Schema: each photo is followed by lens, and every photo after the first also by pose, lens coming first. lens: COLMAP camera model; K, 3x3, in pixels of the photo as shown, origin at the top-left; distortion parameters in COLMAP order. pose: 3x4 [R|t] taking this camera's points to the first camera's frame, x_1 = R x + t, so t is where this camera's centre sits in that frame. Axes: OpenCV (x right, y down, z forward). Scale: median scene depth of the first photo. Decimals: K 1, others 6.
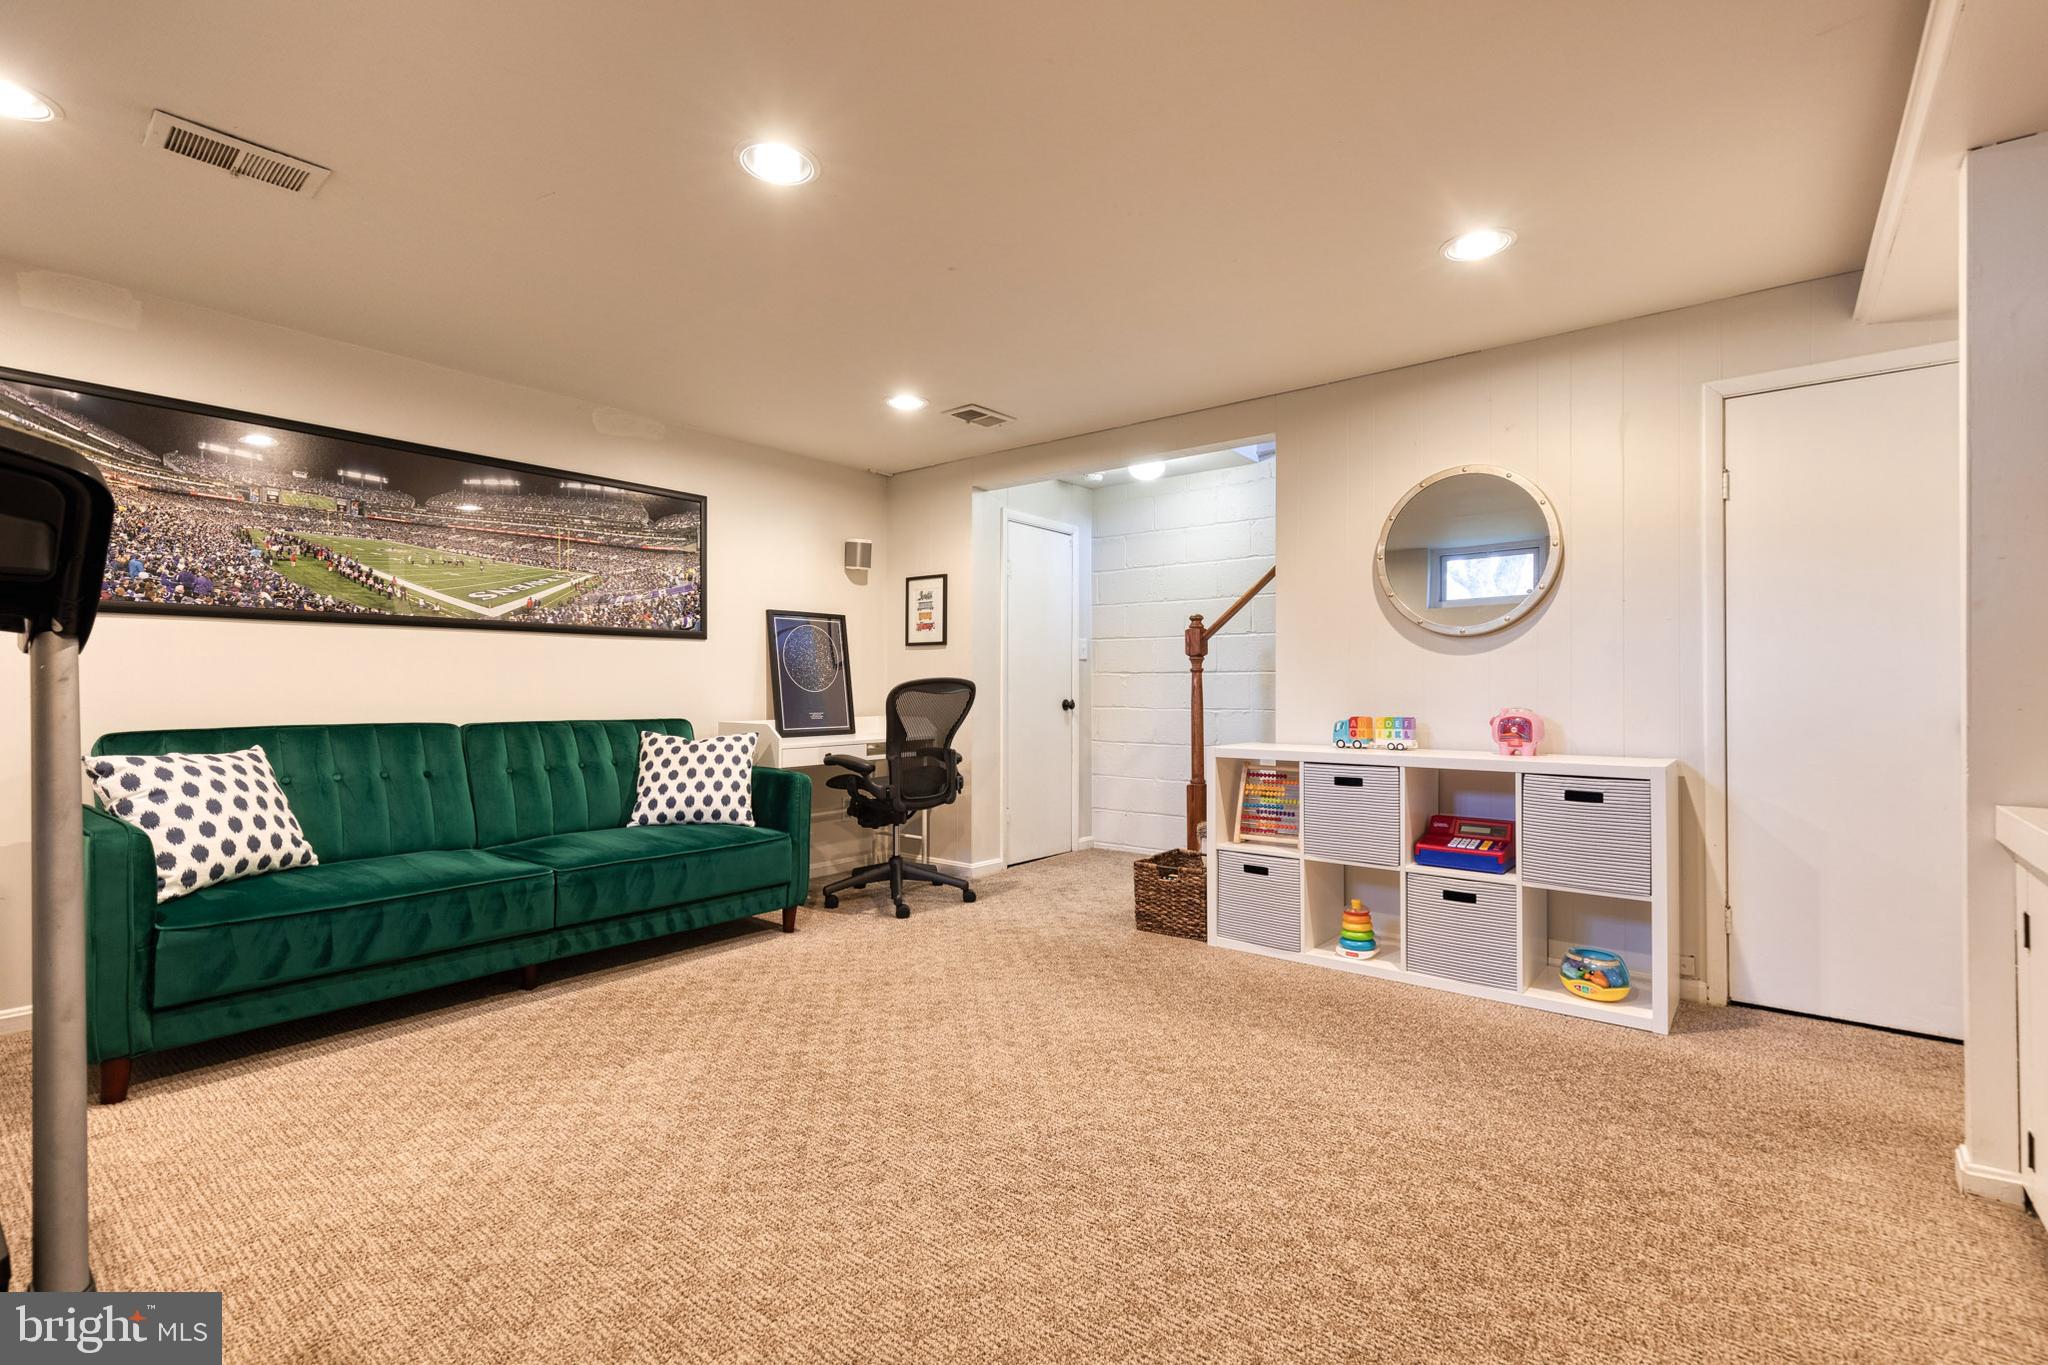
lens RADIAL K [[919.1, 0, 1041.4], [0, 919.1, 681.5], [0, 0, 1]] dist [0.010835, -0.003031]
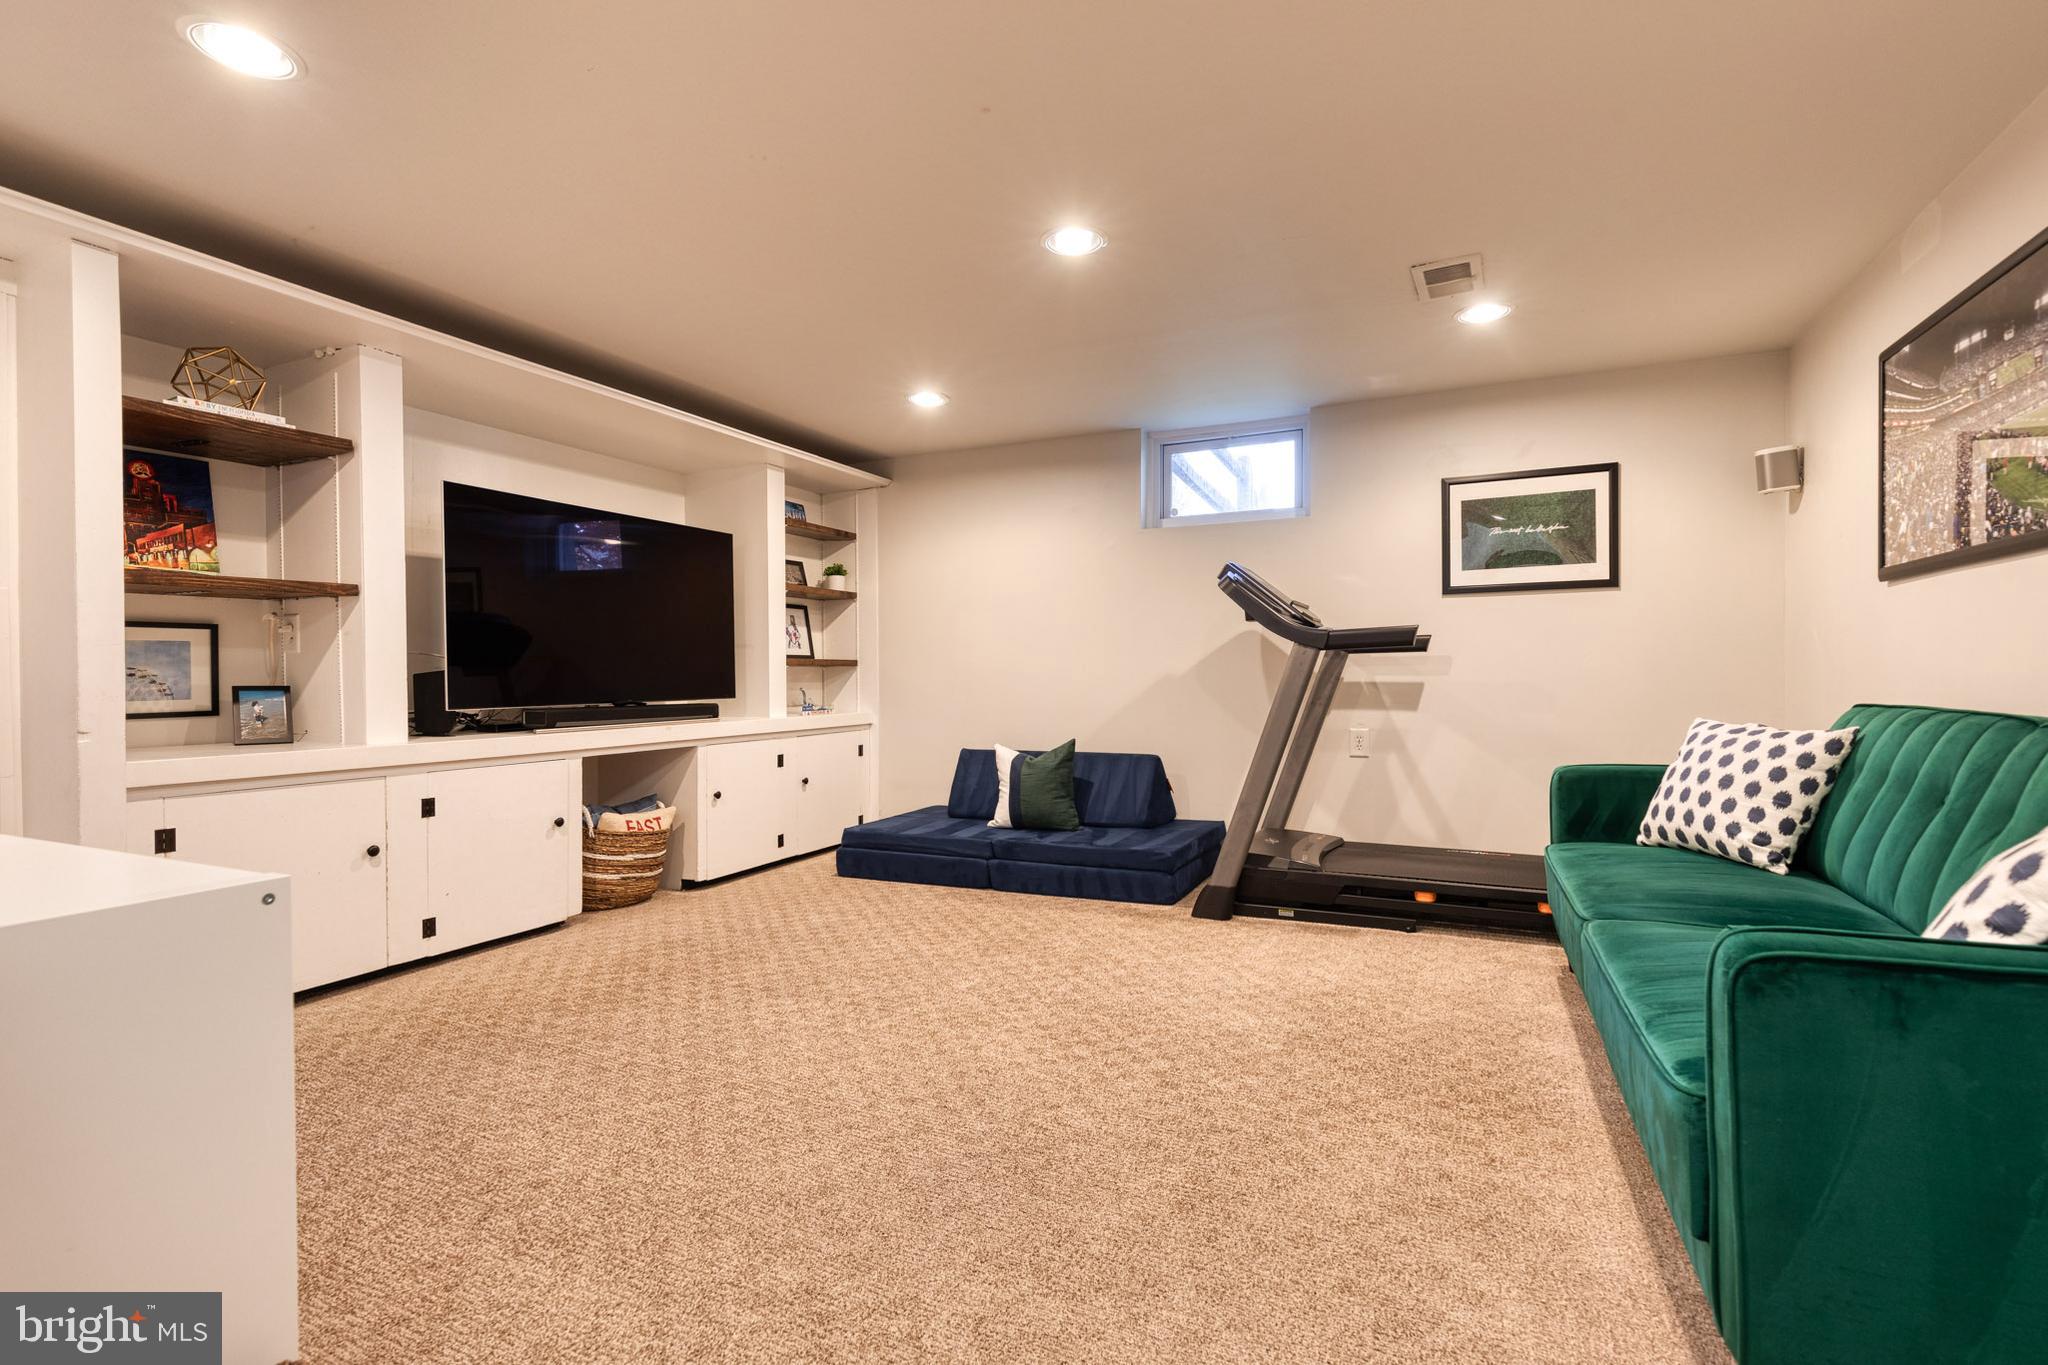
lens RADIAL K [[919.1, 0, 1041.4], [0, 919.1, 681.5], [0, 0, 1]] dist [0.010835, -0.003031]
pose [[-0.973851, 0.010641, -0.226939, 0.040845], [0.012437, 0.999902, -0.006484, 0.034043], [0.226848, -0.009137, -0.973887, 2.078010]]
